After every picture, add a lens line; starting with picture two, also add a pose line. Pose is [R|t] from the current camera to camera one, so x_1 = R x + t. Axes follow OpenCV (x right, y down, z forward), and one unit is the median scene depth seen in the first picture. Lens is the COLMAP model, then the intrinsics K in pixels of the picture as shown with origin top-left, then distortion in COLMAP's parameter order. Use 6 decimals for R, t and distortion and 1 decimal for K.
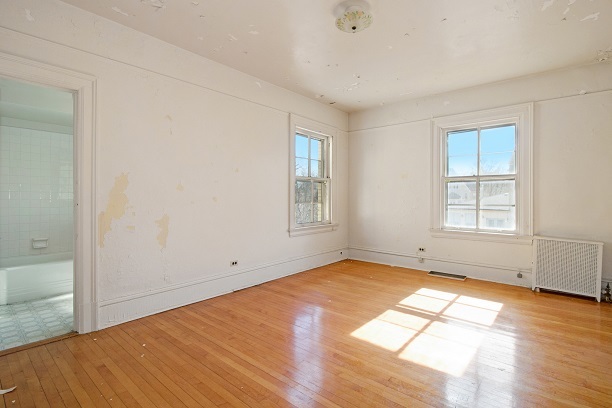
lens RADIAL K [[295.9, 0, 306.6], [0, 295.9, 196.1], [0, 0, 1]] dist [-0.005168, -0.001033]
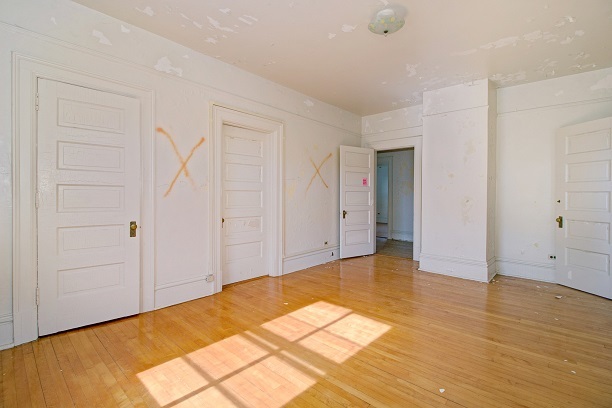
lens RADIAL K [[295.9, 0, 306.6], [0, 295.9, 196.1], [0, 0, 1]] dist [-0.005168, -0.001033]
pose [[-0.999084, -0.005224, 0.042473, 0.330631], [-0.005354, 0.999981, -0.002949, 0.004115], [-0.042457, -0.003174, -0.999093, 1.706507]]
